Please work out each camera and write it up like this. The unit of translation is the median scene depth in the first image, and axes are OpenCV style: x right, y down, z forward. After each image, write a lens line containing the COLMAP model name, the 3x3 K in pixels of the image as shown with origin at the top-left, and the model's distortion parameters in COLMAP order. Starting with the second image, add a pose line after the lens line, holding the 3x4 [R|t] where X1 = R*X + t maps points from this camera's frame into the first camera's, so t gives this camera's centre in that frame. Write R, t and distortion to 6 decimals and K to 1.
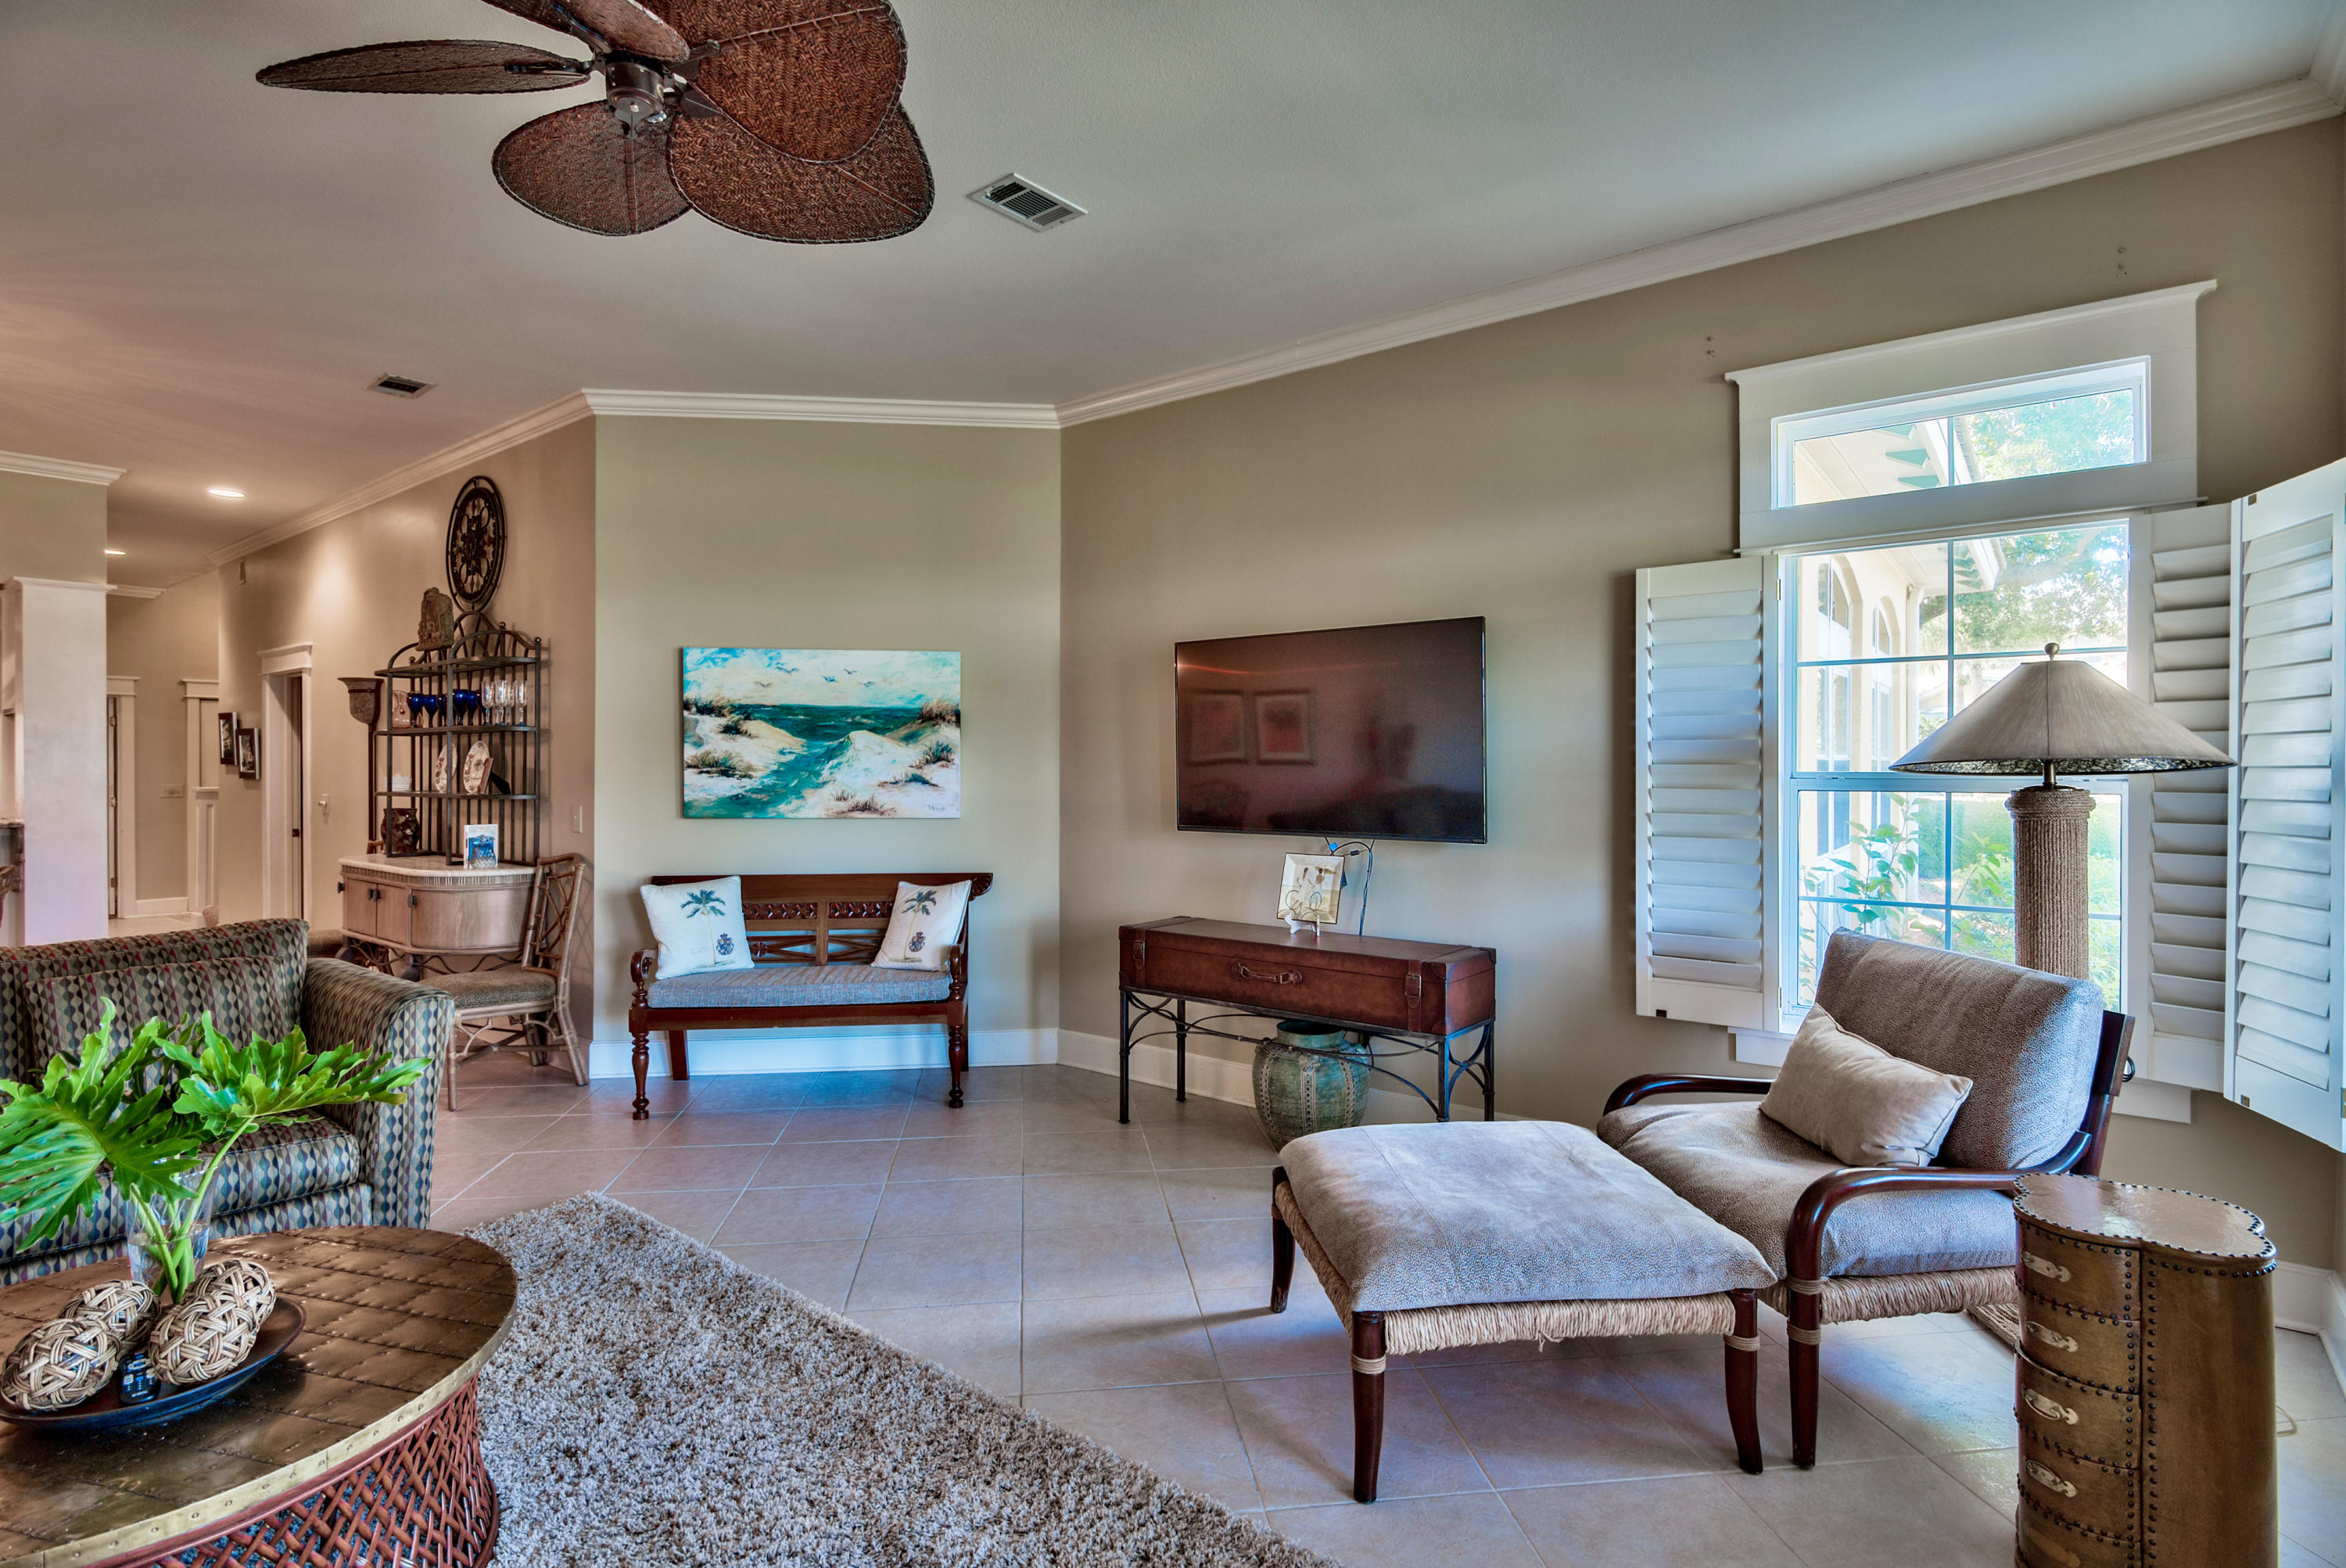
lens RADIAL K [[1165.1, 0, 1161.9], [0, 1165.1, 770.0], [0, 0, 1]] dist [-0.005189, -0.001474]
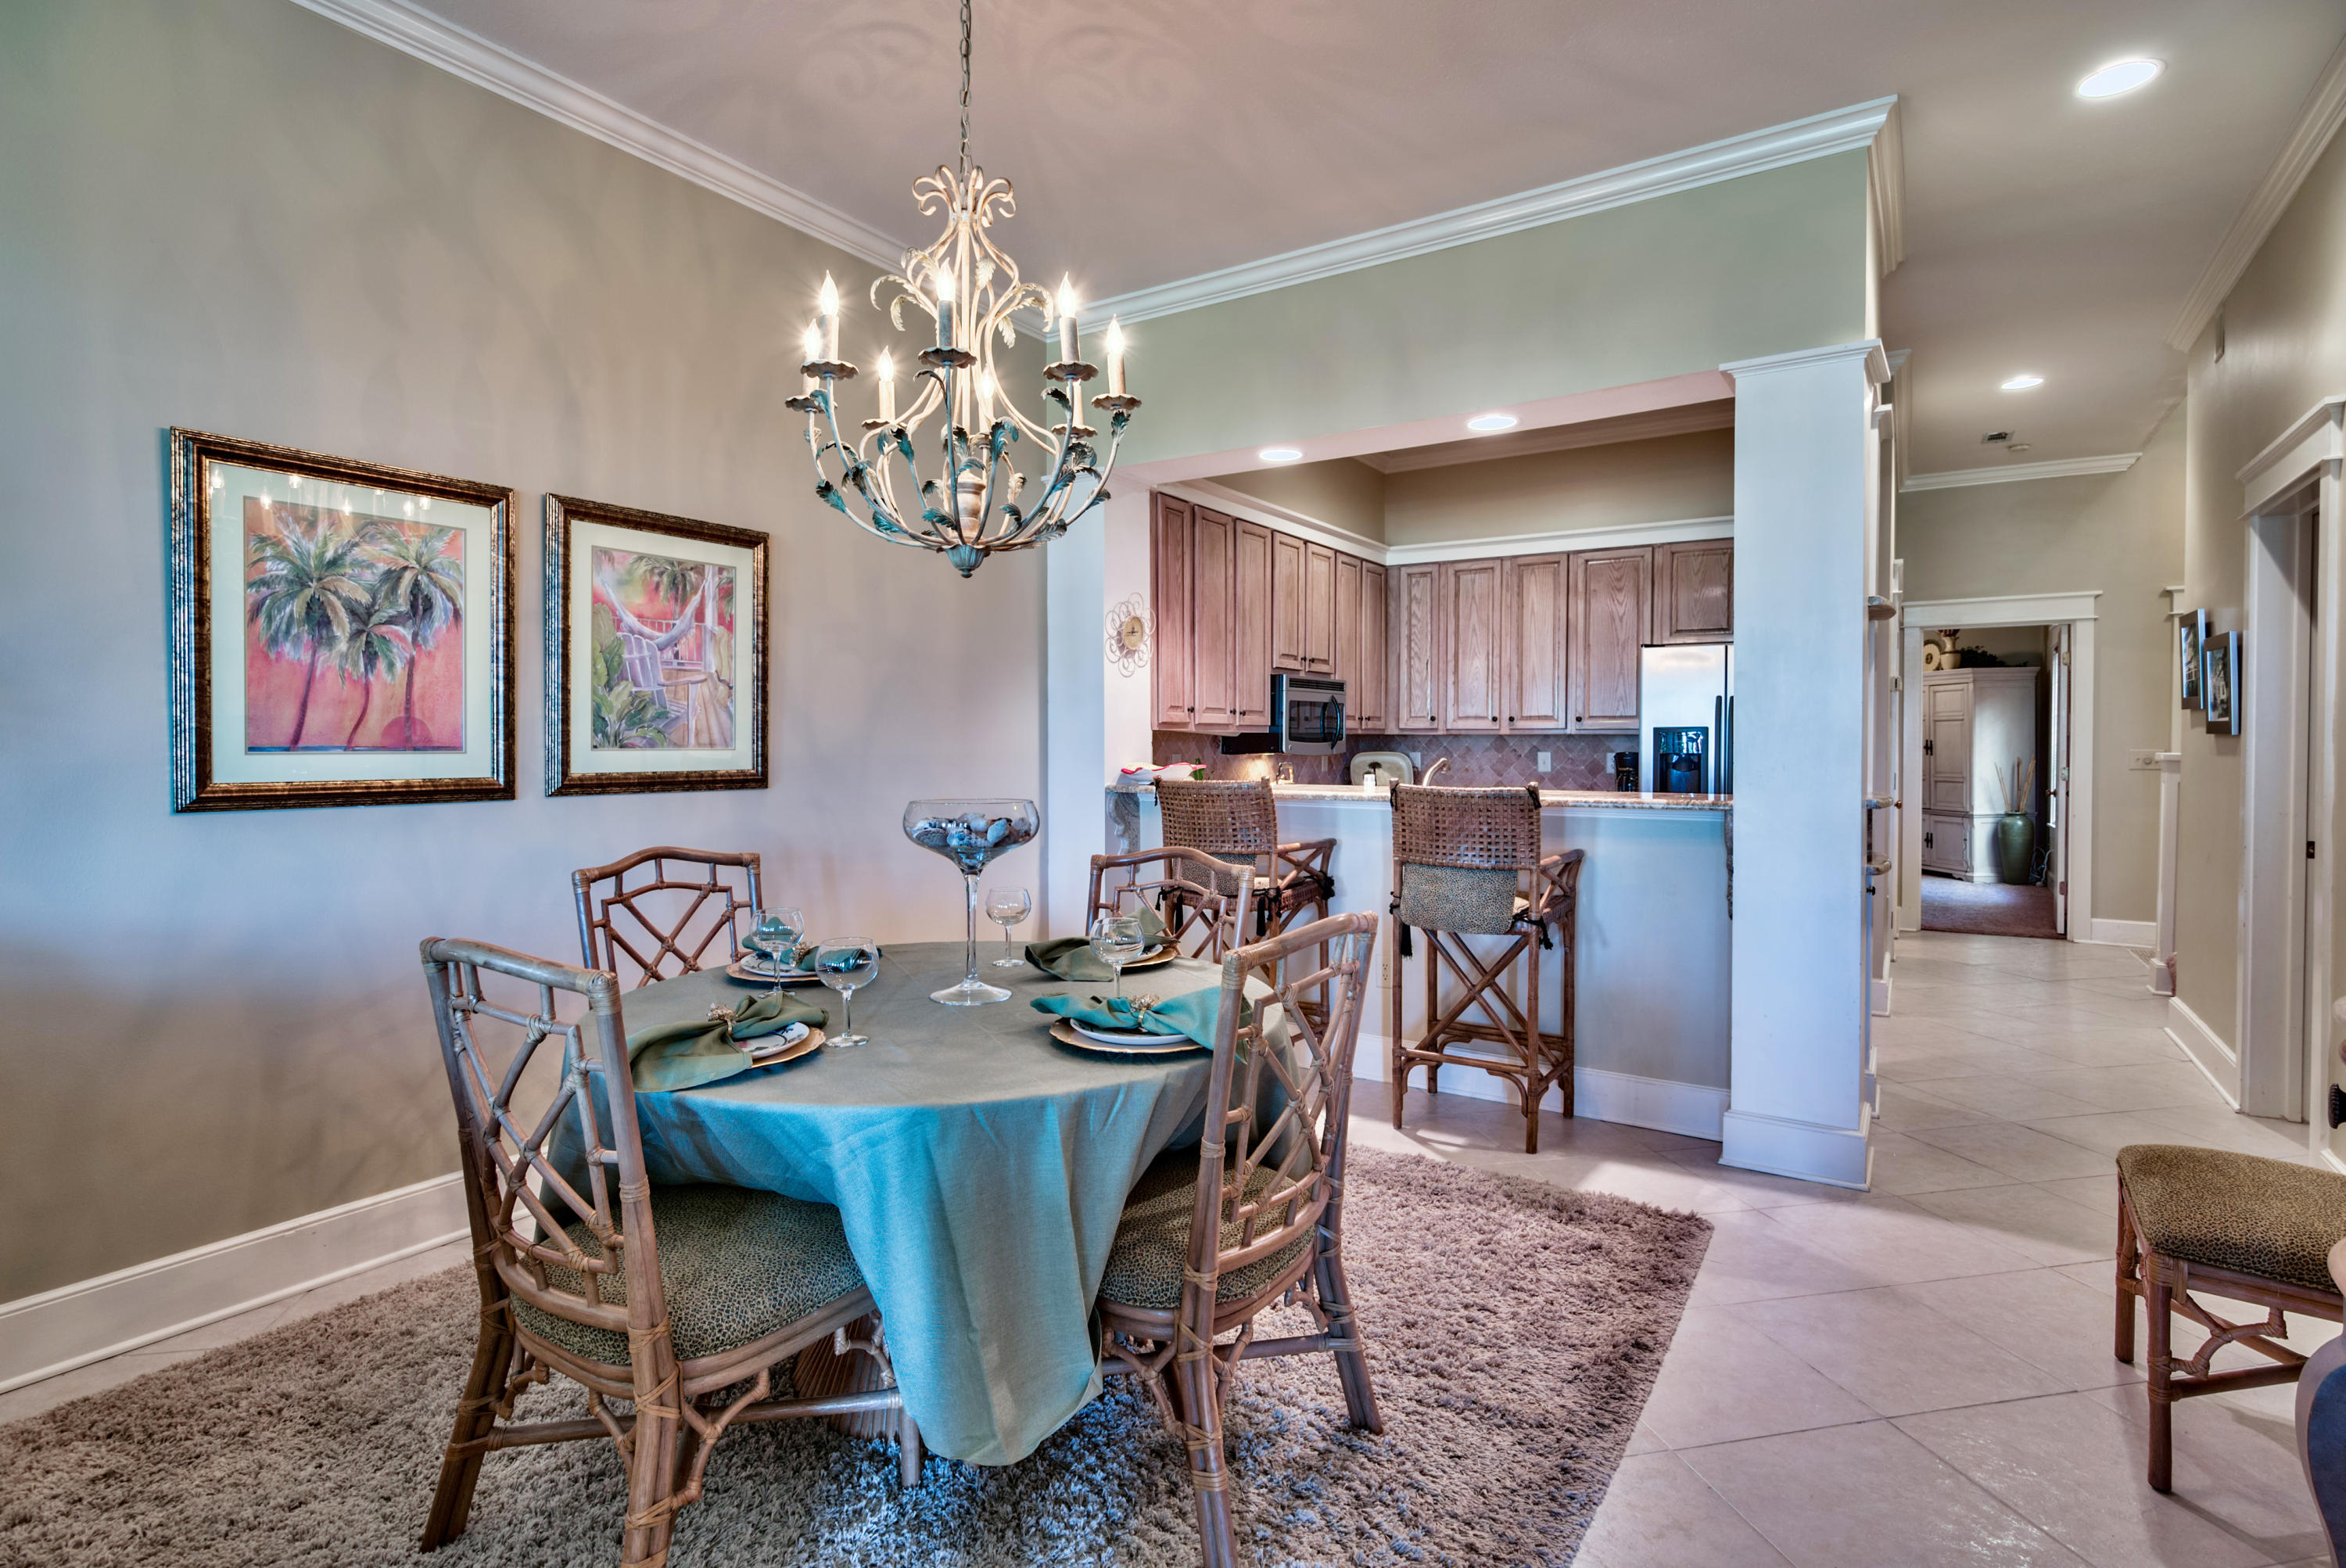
lens RADIAL K [[1165.1, 0, 1163.9], [0, 1165.1, 764.9], [0, 0, 1]] dist [-0.005189, -0.001474]
pose [[0.098214, 0.021563, -0.994932, -0.533345], [-0.004348, 0.999765, 0.021238, 0.020390], [0.995156, 0.002240, 0.098284, 0.800258]]
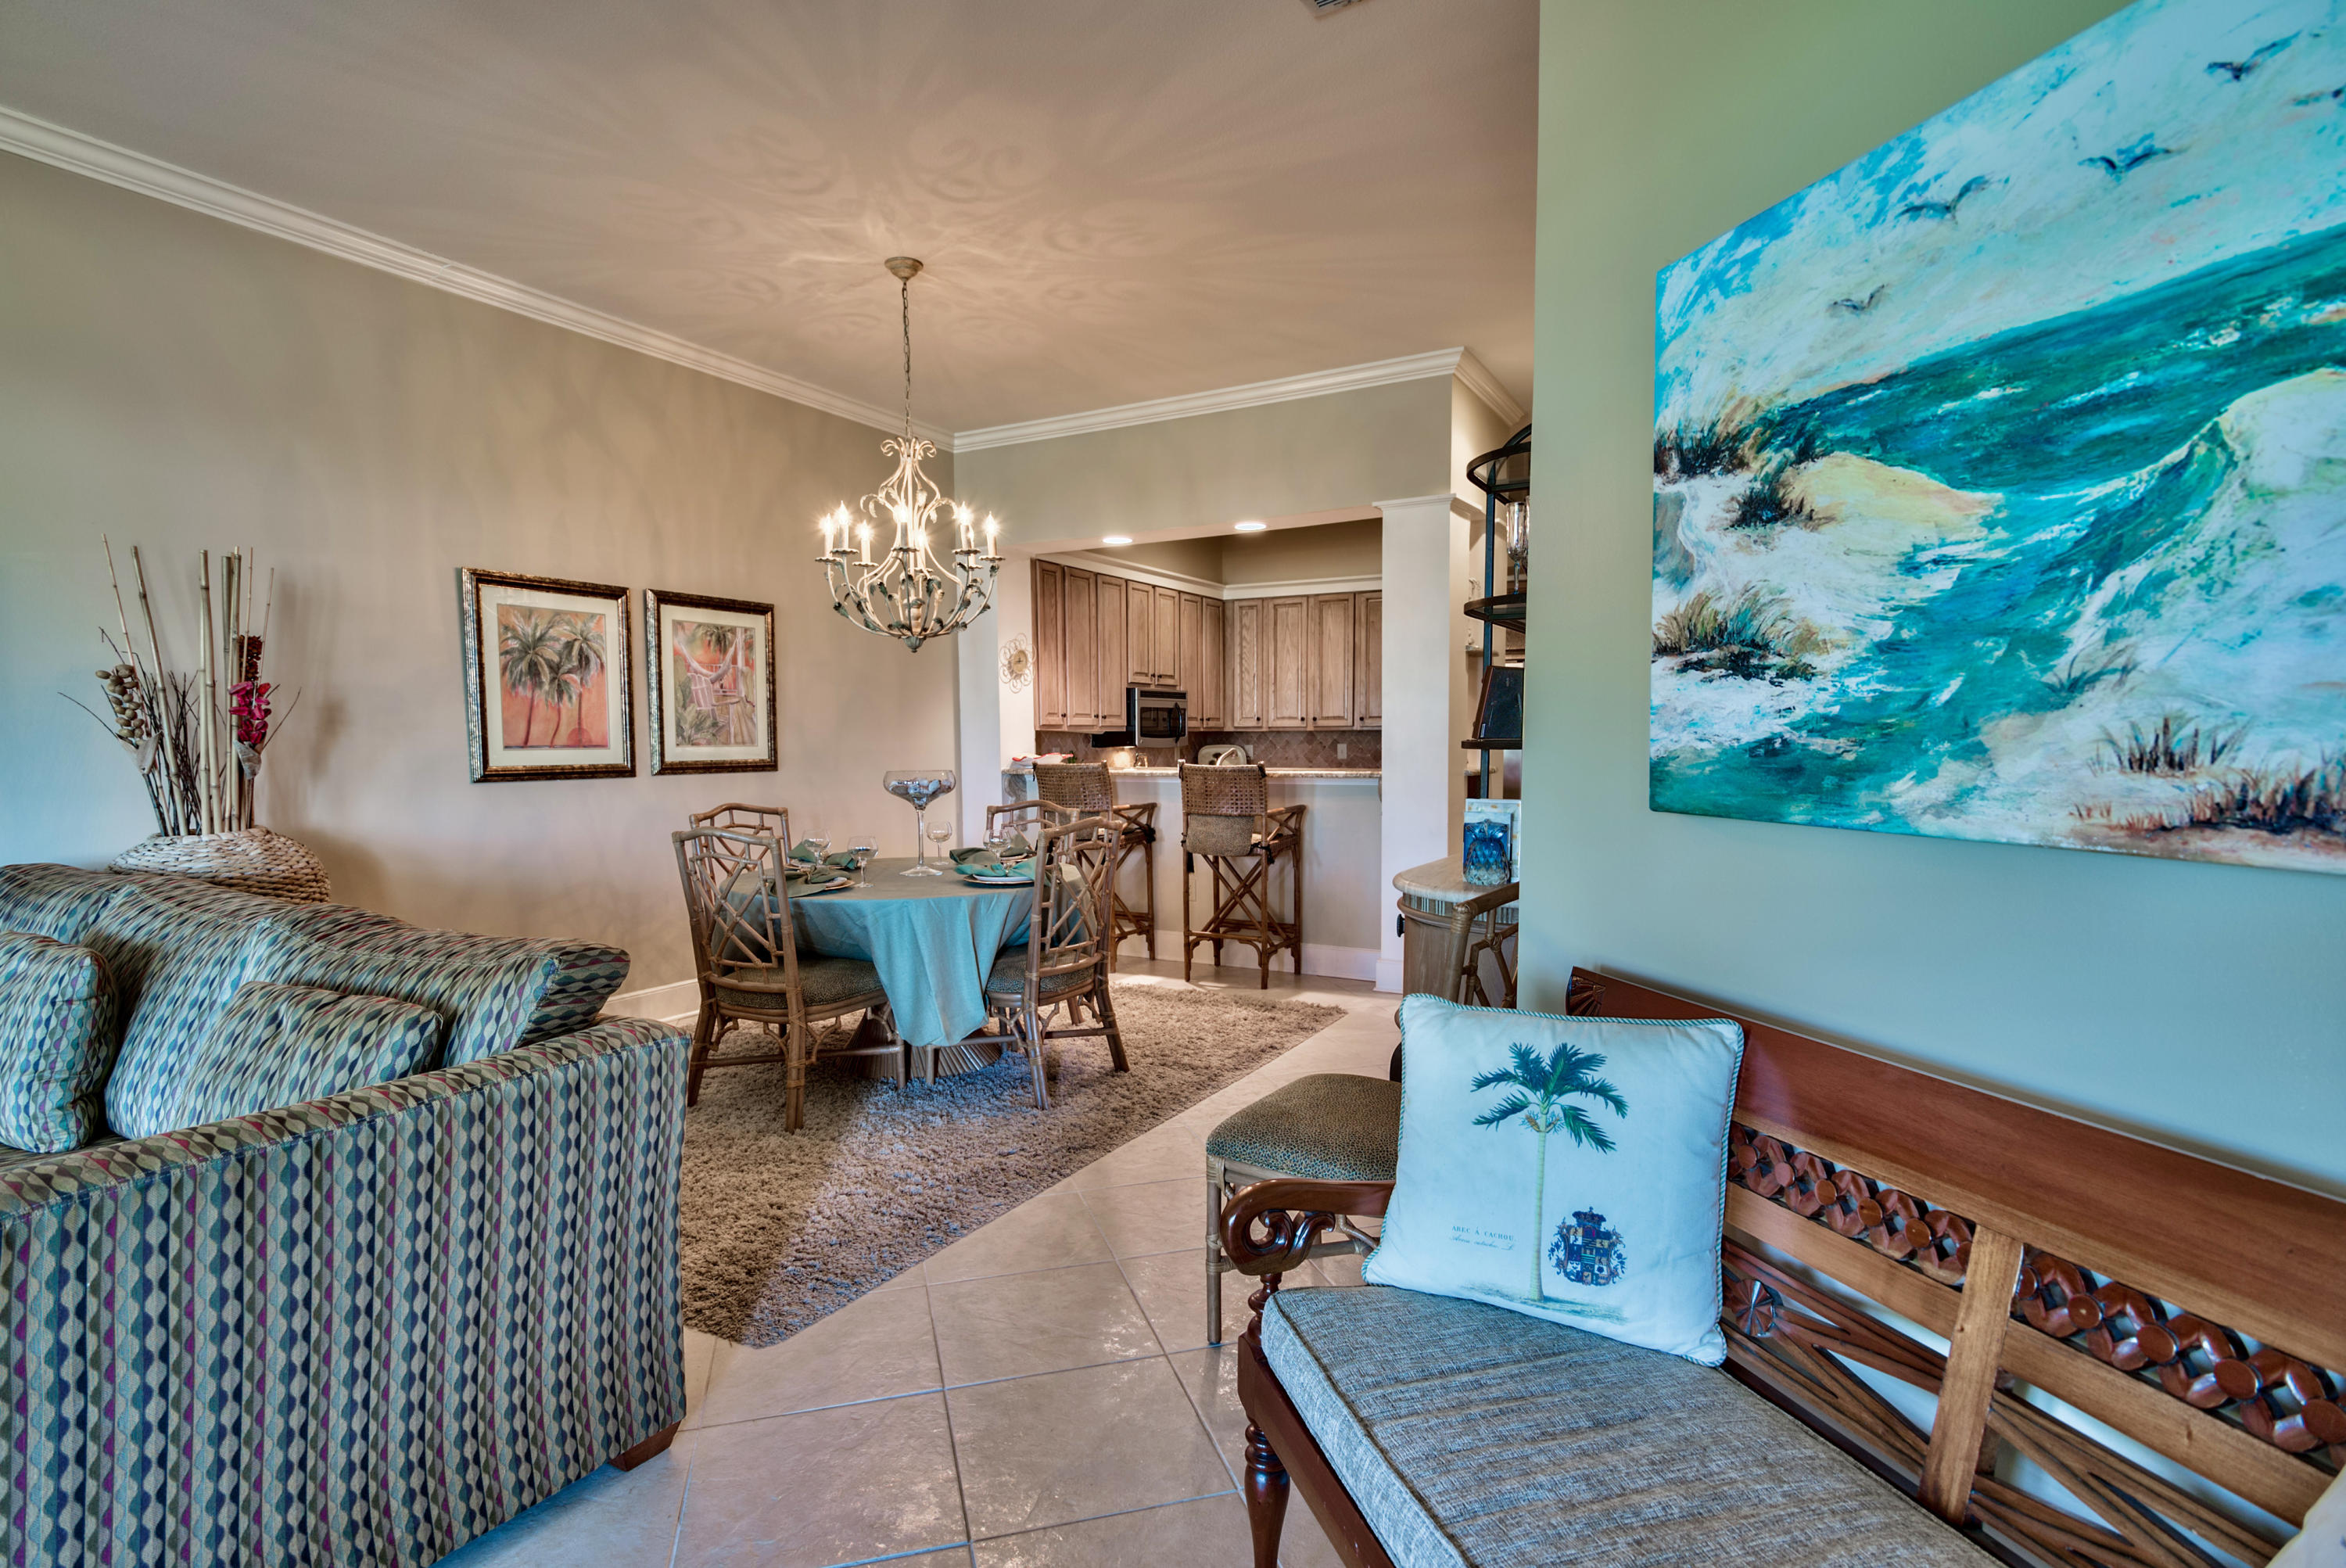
lens RADIAL K [[1165.1, 0, 1156.9], [0, 1165.1, 838.8], [0, 0, 1]] dist [-0.005189, -0.001474]
pose [[0.162347, 0.085532, -0.983020, -0.107824], [0.004392, 0.996164, 0.087401, 0.020094], [0.986724, -0.018506, 0.161348, 0.803631]]
